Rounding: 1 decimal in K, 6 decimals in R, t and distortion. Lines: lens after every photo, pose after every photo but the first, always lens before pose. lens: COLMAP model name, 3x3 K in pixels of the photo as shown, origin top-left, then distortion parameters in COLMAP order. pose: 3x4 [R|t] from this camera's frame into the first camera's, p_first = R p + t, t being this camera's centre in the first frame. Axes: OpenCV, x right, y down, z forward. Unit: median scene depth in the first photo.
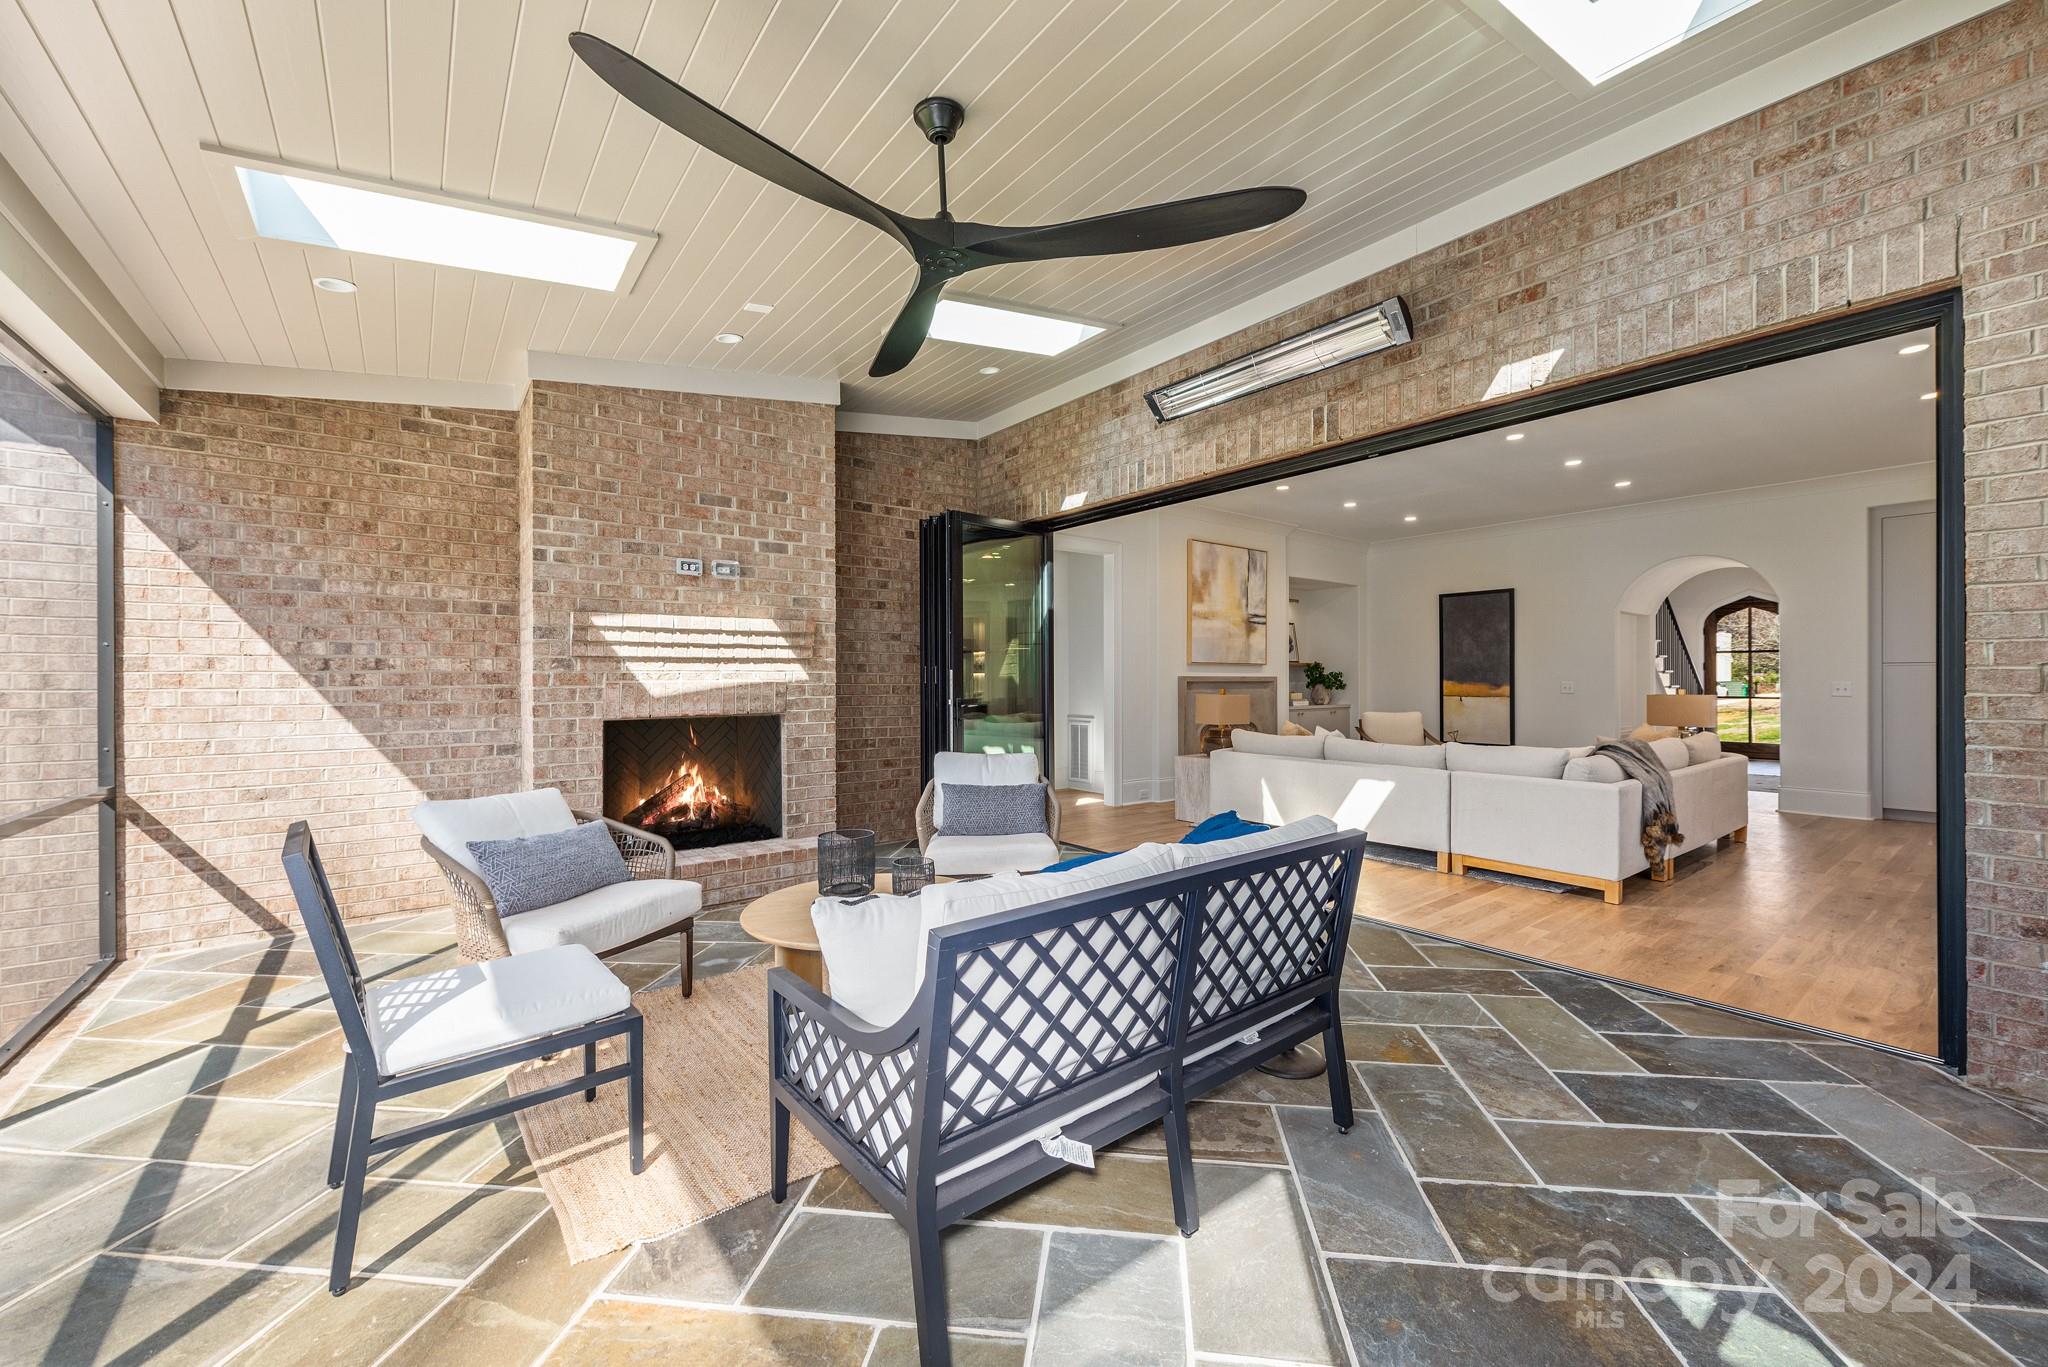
lens RADIAL K [[802.6, 0, 1021.4], [0, 802.6, 691.0], [0, 0, 1]] dist [0.011089, -0.002249]
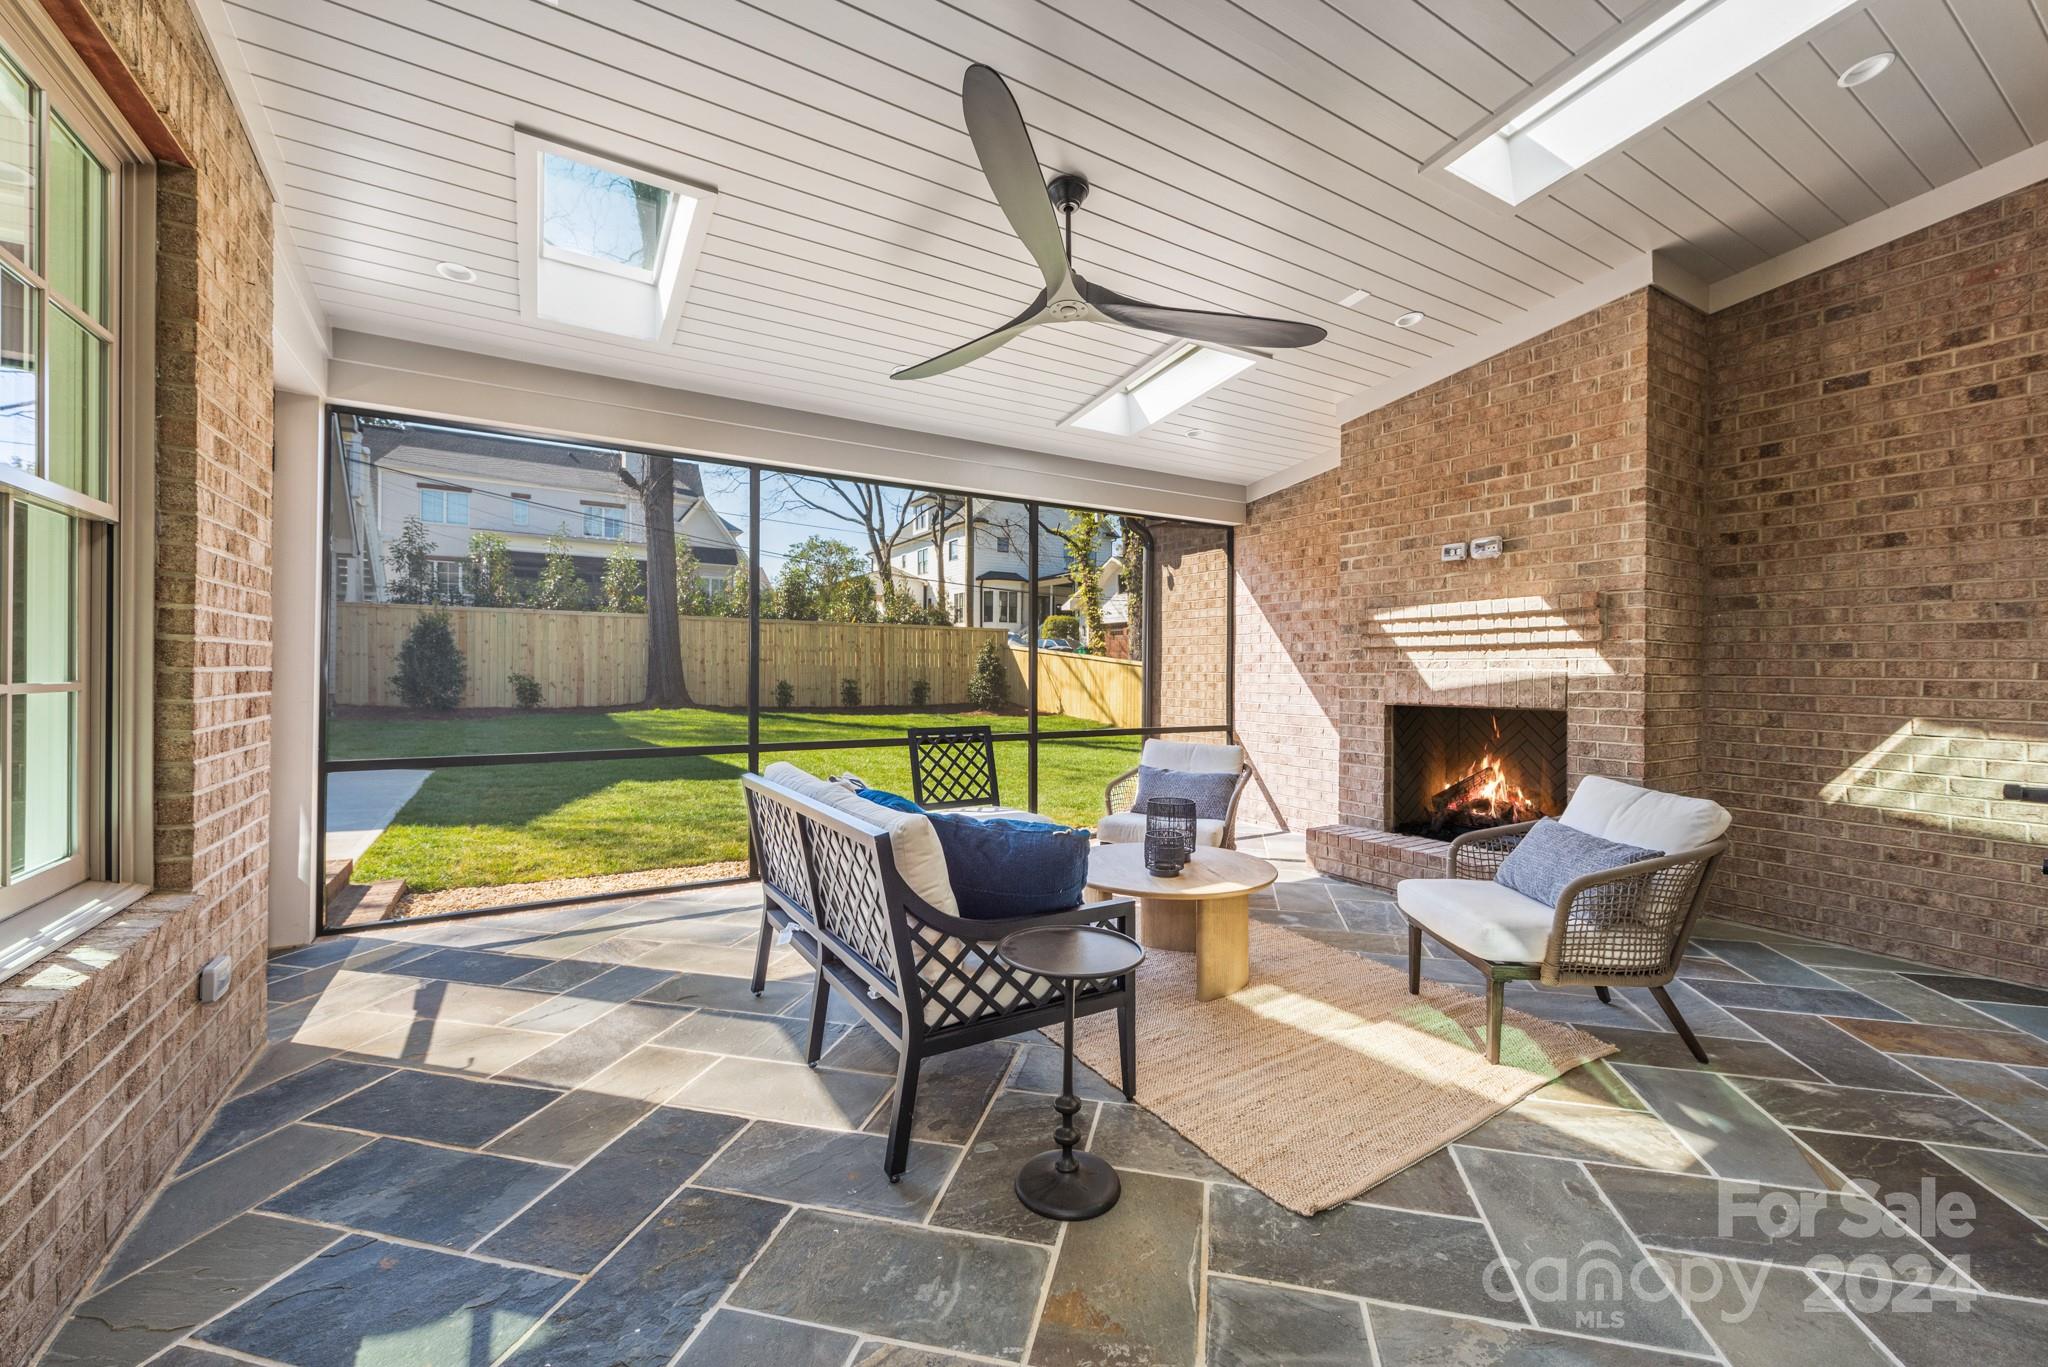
lens RADIAL K [[802.6, 0, 1029.4], [0, 802.6, 669.9], [0, 0, 1]] dist [0.011089, -0.002249]
pose [[-0.111115, -0.005318, -0.993793, 0.583246], [-0.030778, 0.999524, -0.001907, 0.005374], [0.993331, 0.030375, -0.111226, 0.578848]]
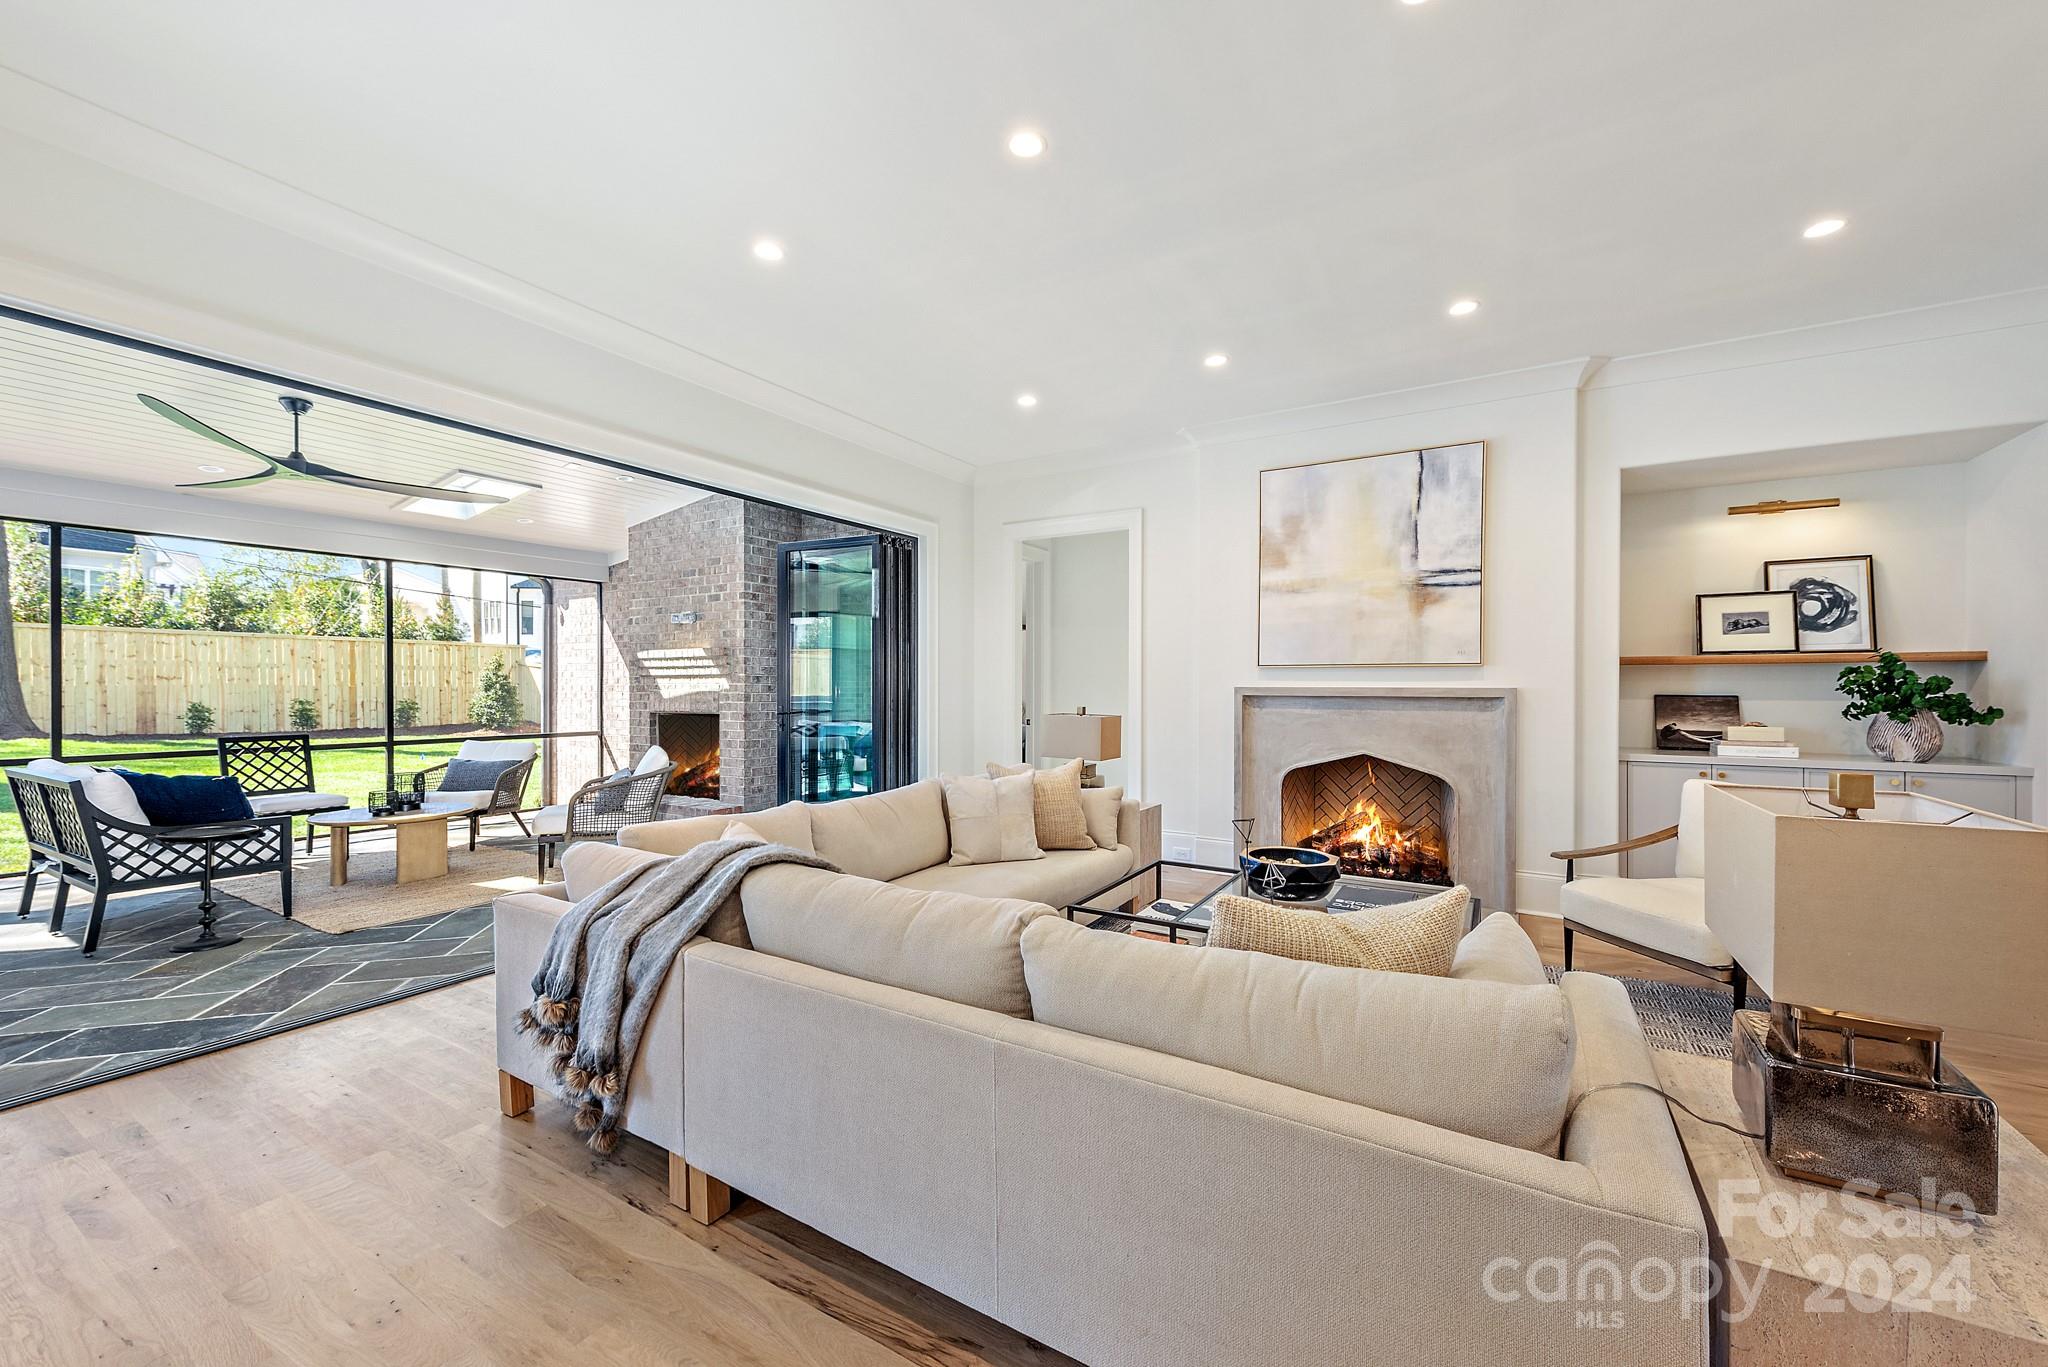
lens RADIAL K [[802.6, 0, 1023.6], [0, 802.6, 686.2], [0, 0, 1]] dist [0.011089, -0.002249]
pose [[0.350431, -0.005307, -0.936573, 1.250741], [-0.022565, 0.999646, -0.014107, -0.012970], [0.936317, 0.026077, 0.350187, 1.043934]]
